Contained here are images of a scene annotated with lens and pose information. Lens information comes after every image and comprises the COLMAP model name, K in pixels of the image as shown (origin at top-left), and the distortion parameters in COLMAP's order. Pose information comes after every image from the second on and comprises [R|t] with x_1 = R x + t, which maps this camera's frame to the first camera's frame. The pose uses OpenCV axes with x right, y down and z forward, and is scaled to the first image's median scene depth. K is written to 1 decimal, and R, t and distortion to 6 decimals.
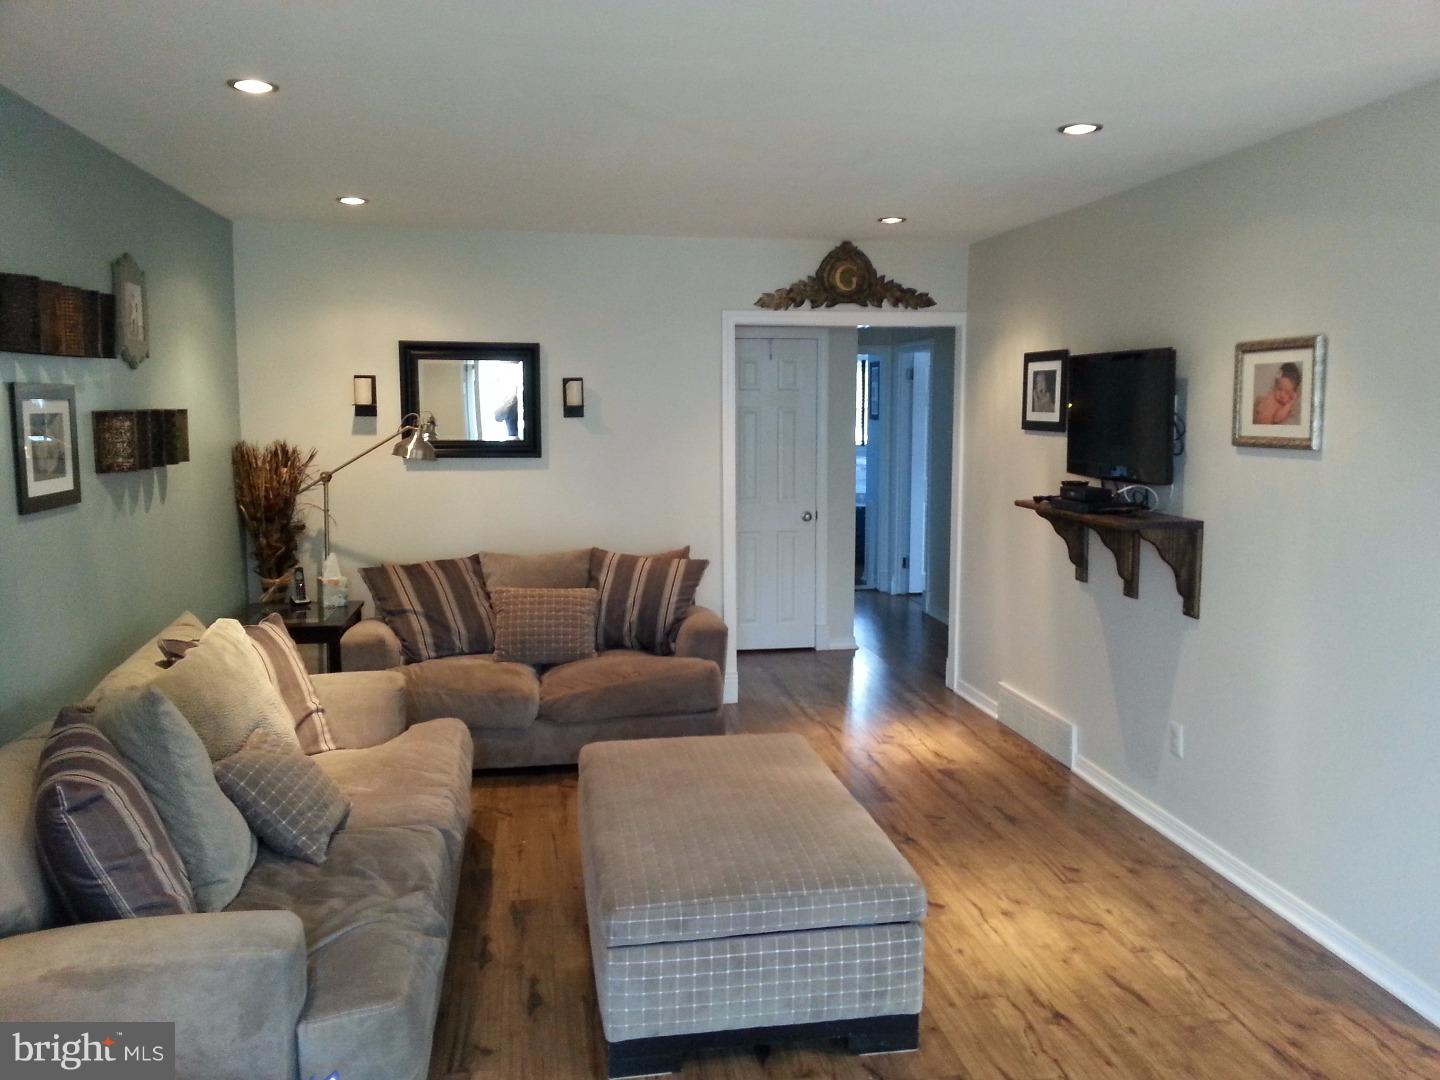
lens RADIAL K [[1163.7, 0, 716.3], [0, 1163.7, 538.6], [0, 0, 1]] dist [0.011623, 0.000725]
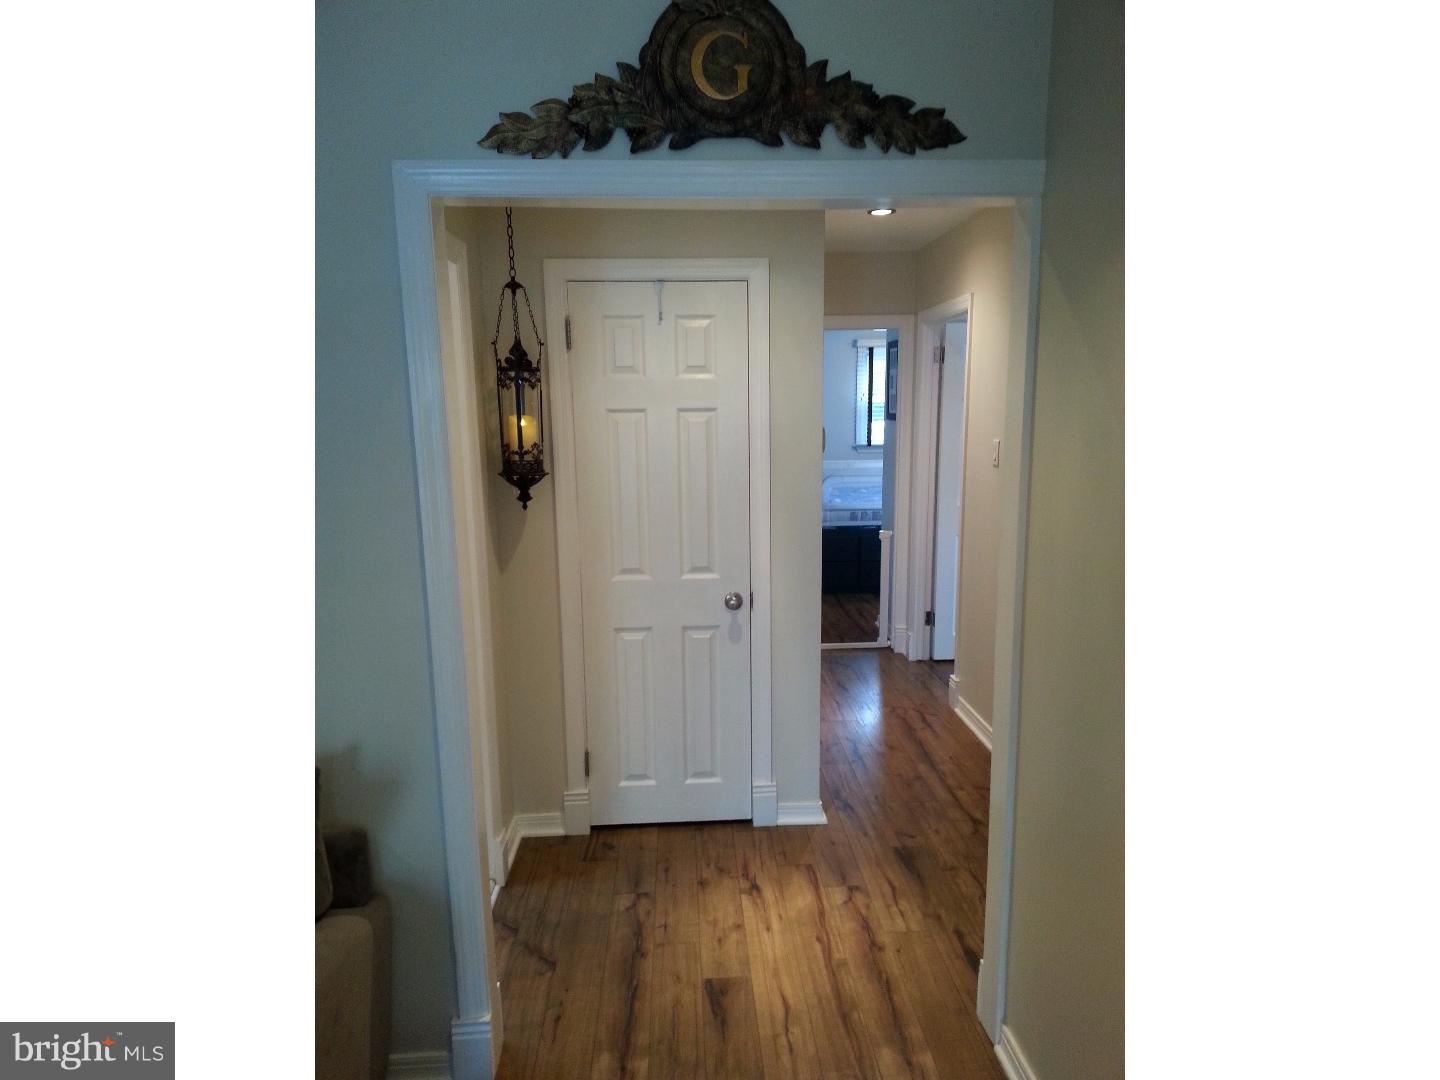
lens RADIAL K [[887.1, 0, 727.5], [0, 887.1, 541.6], [0, 0, 1]] dist [-0.006534, -0.000771]
pose [[0.995784, 0.007059, -0.091456, 0.140033], [-0.002808, 0.998913, 0.046531, -0.083760], [0.091685, -0.046079, 0.994721, 0.705885]]
